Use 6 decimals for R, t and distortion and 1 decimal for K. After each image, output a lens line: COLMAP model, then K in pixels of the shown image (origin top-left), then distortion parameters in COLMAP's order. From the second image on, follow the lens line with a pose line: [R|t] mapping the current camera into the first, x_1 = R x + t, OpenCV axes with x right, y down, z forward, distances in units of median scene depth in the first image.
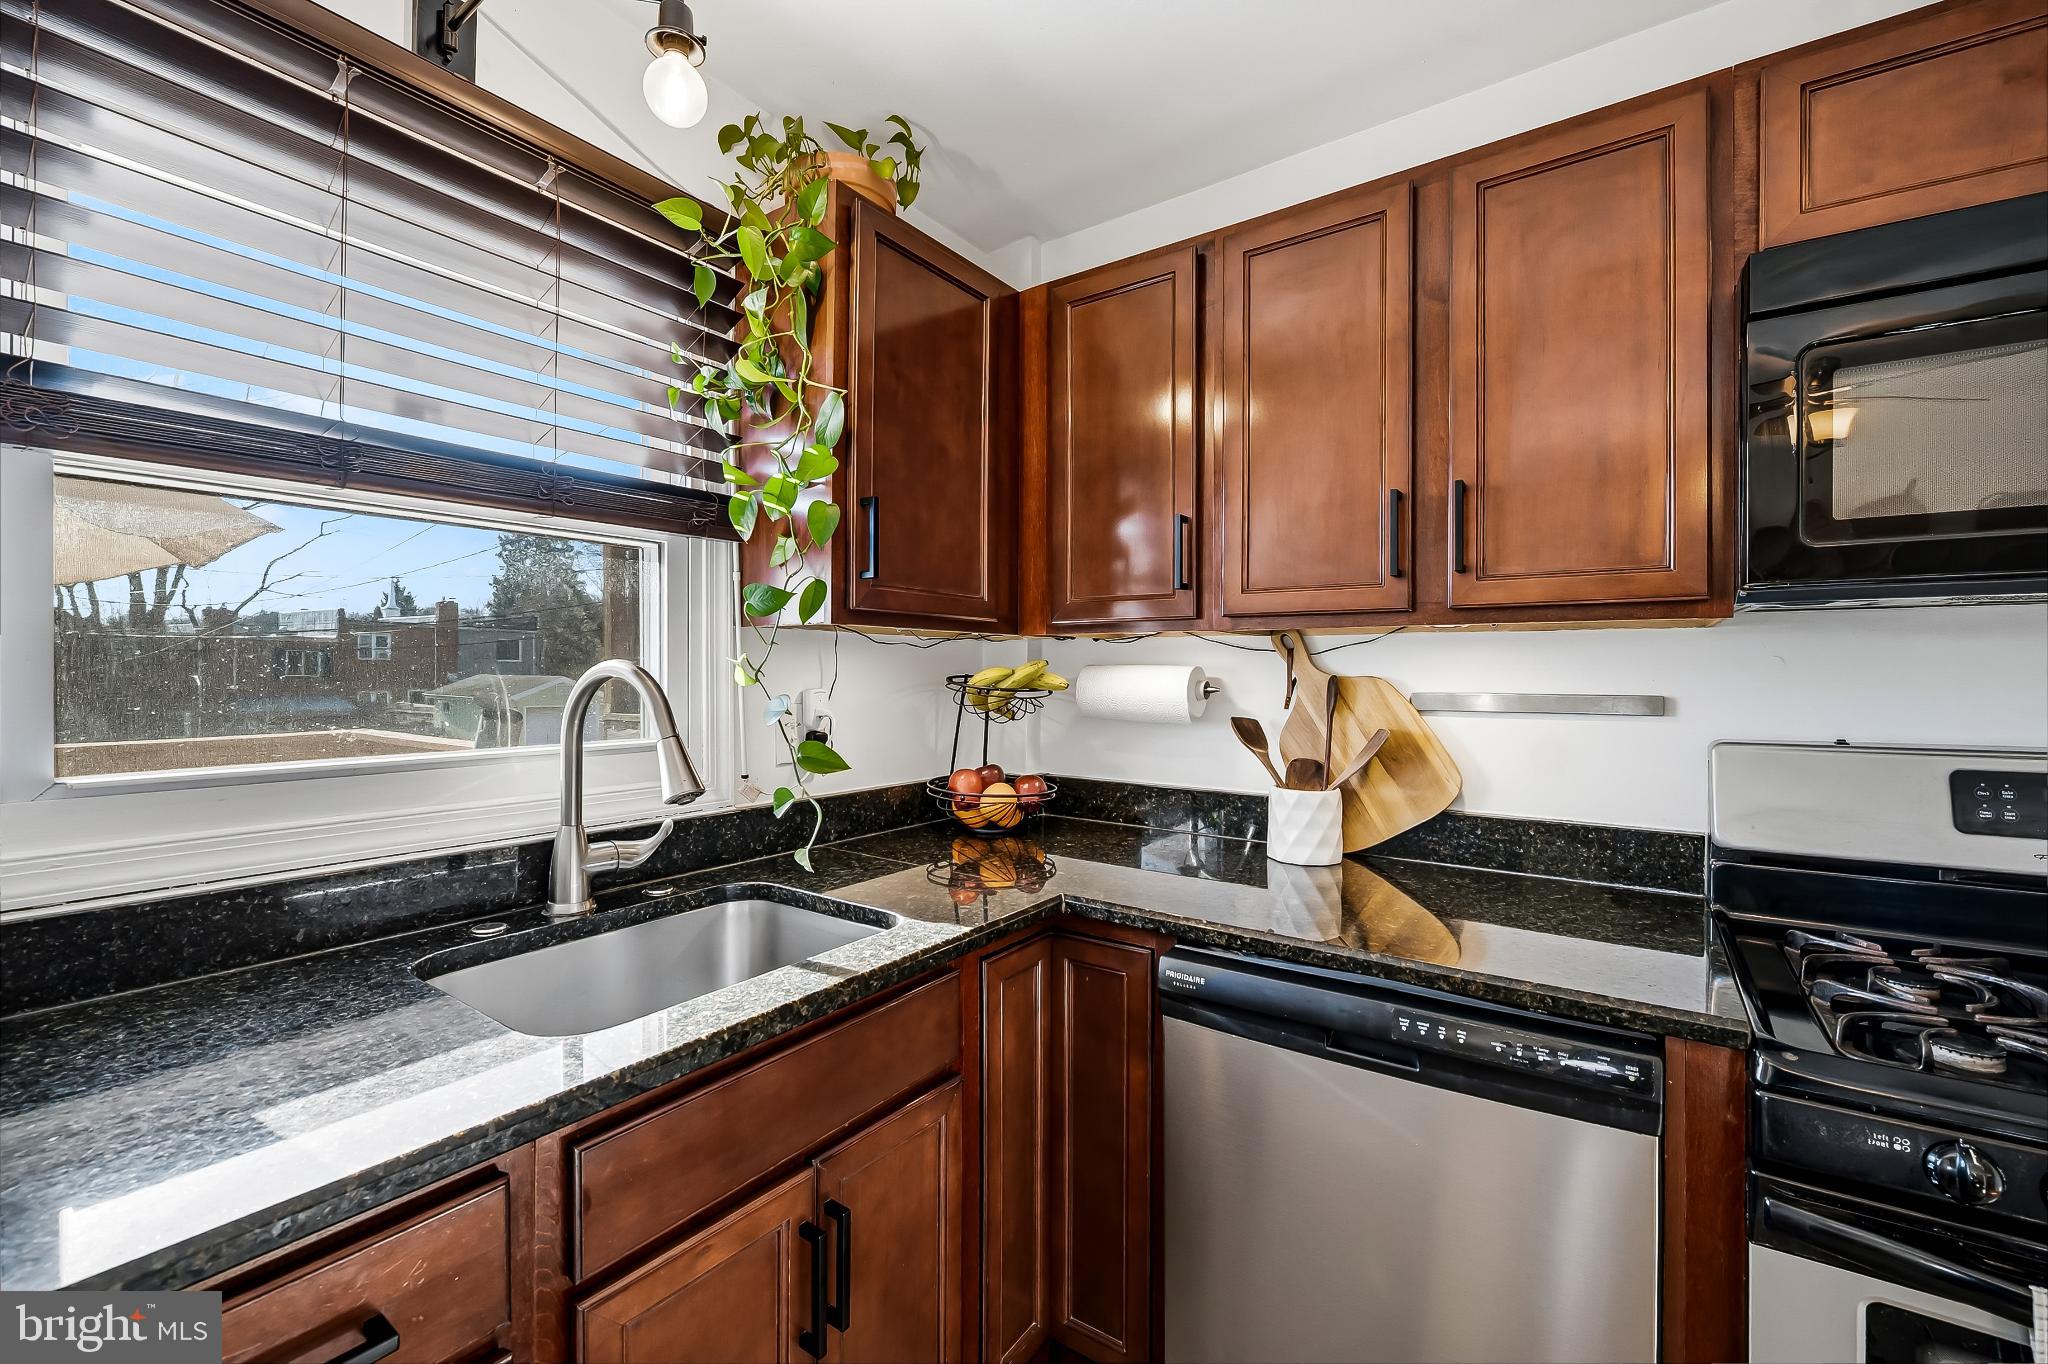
lens RADIAL K [[837.7, 0, 1028.7], [0, 837.7, 672.5], [0, 0, 1]] dist [-0.011599, -0.000345]
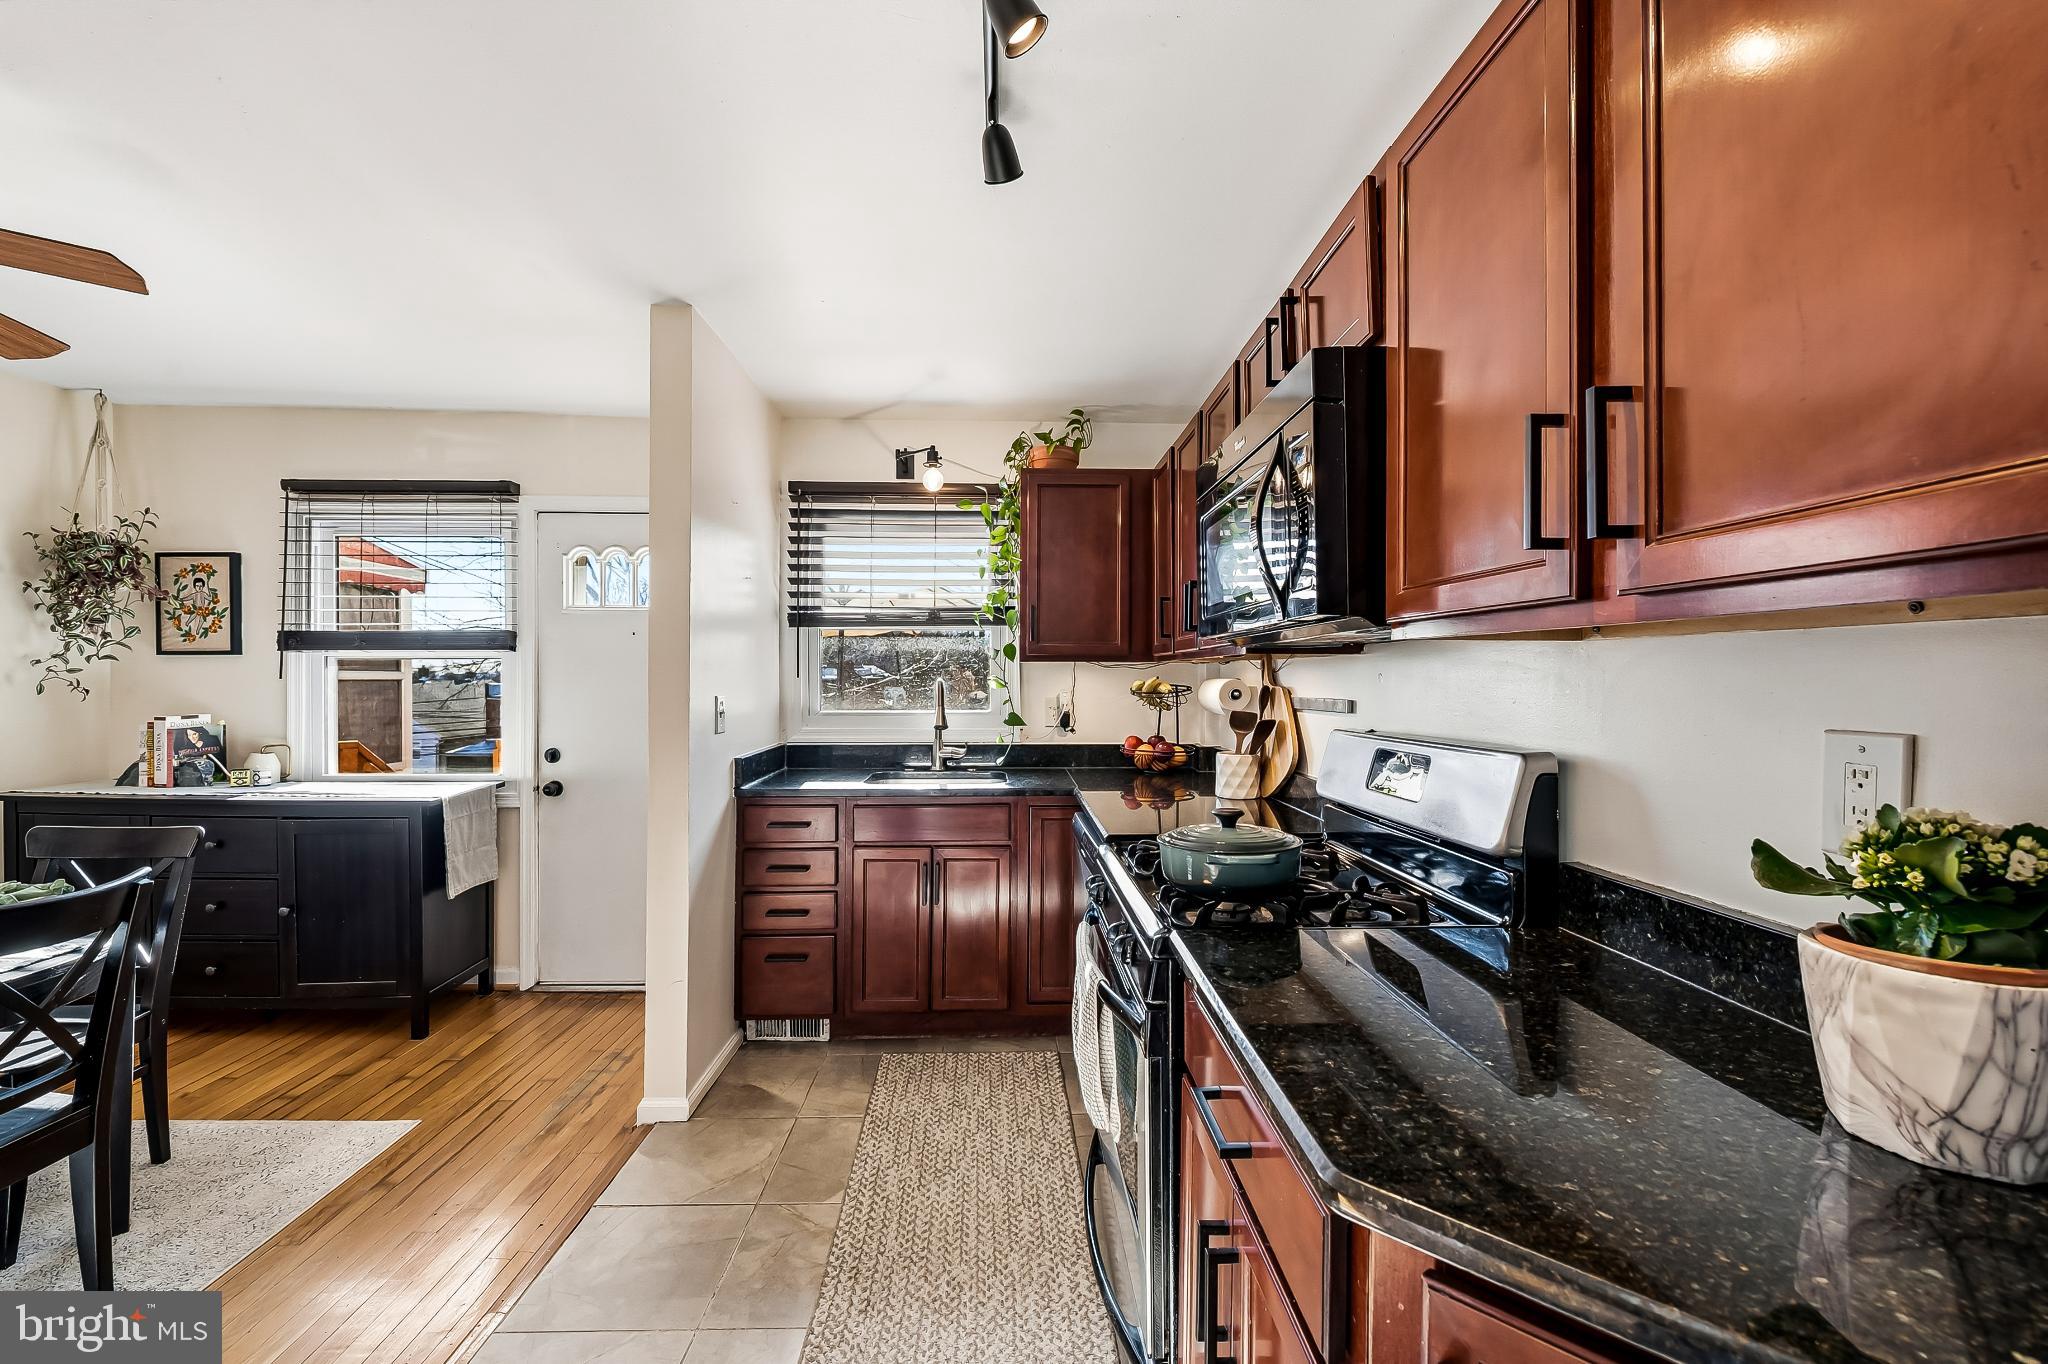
lens RADIAL K [[826.1, 0, 1020.2], [0, 826.1, 679.6], [0, 0, 1]] dist [-0.005754, -0.000235]
pose [[0.597980, -0.001633, -0.801509, 1.513374], [0.000163, 0.999998, -0.001916, -0.005295], [0.801511, 0.001015, 0.597980, -0.343802]]
